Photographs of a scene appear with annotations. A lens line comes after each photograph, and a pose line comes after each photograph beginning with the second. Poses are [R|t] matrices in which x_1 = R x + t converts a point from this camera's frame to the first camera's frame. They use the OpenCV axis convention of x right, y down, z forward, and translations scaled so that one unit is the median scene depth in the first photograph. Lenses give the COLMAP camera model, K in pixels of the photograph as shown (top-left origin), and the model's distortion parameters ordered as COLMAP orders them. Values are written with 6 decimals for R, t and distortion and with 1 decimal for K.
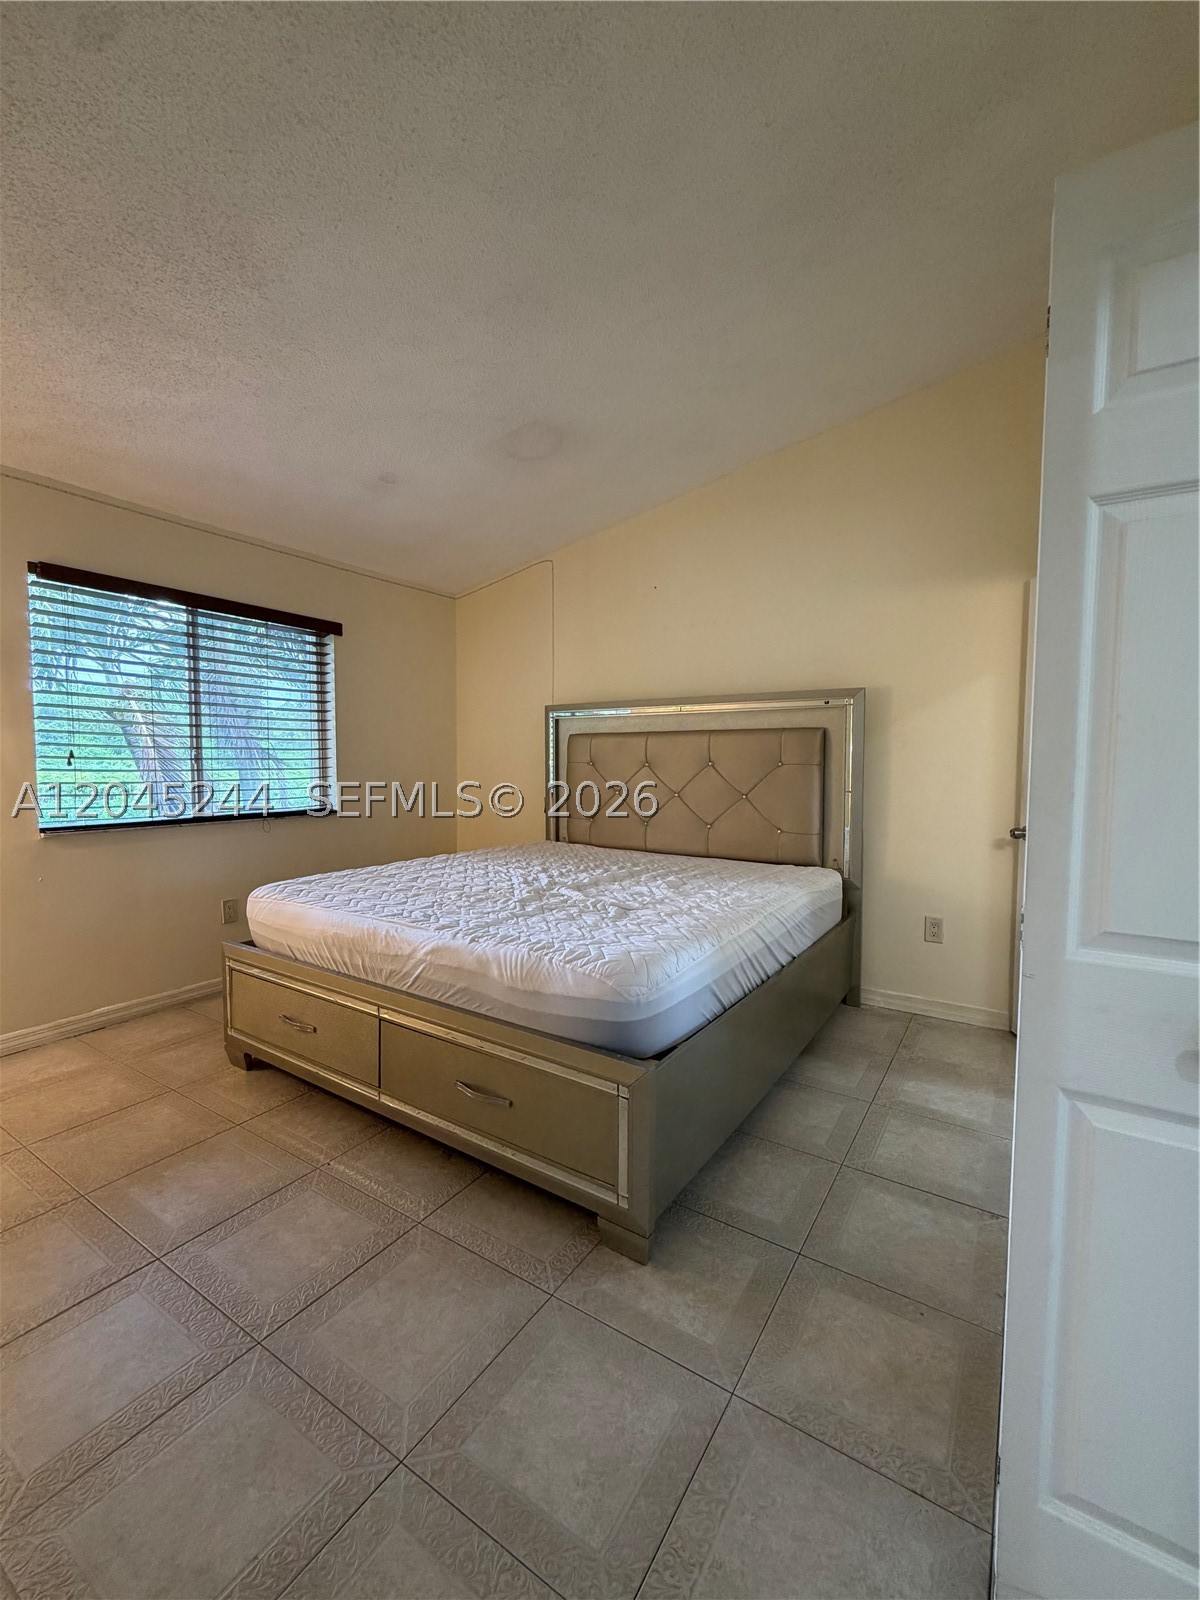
lens RADIAL K [[674.6, 0, 602.8], [0, 674.6, 799.0], [0, 0, 1]] dist [-0.000542, -0.000059]
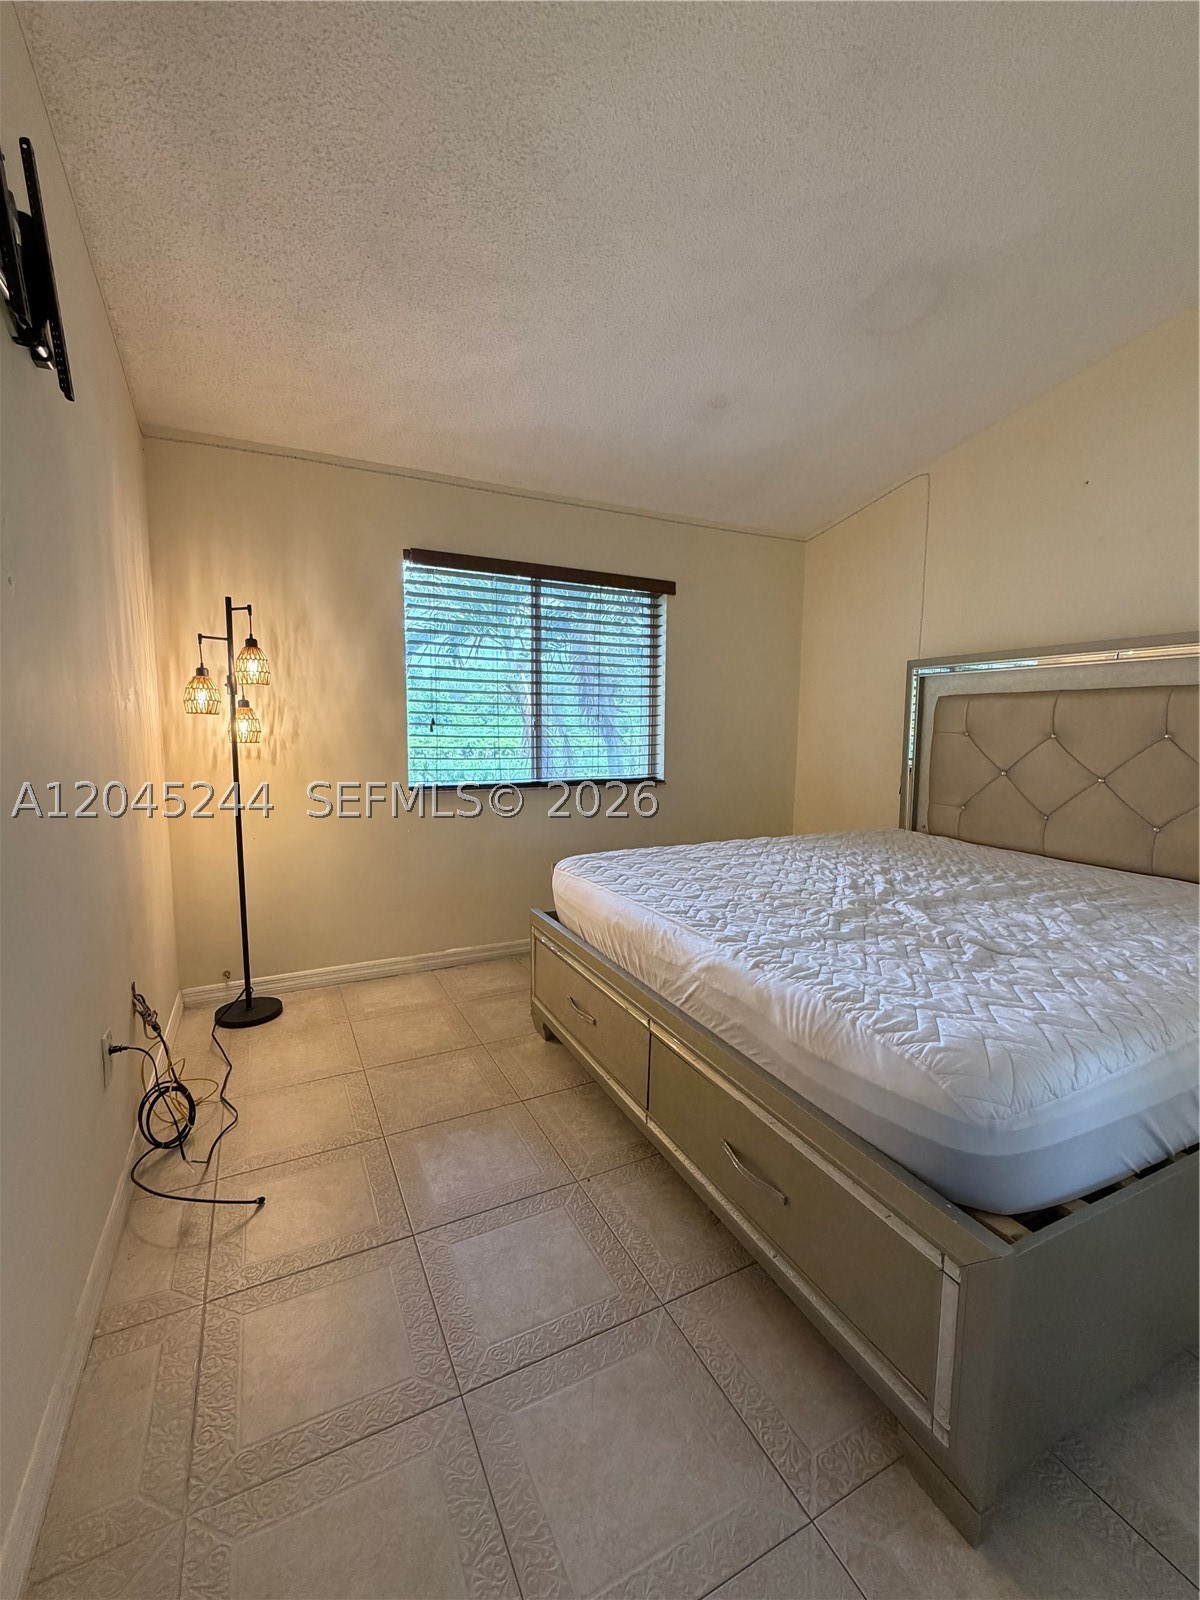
lens RADIAL K [[674.6, 0, 602.8], [0, 674.6, 799.0], [0, 0, 1]] dist [-0.000542, -0.000059]
pose [[0.861815, 0.058959, -0.503785, 0.027259], [-0.033802, 0.997689, 0.058937, -0.016191], [0.506095, -0.033764, 0.861816, 0.209974]]
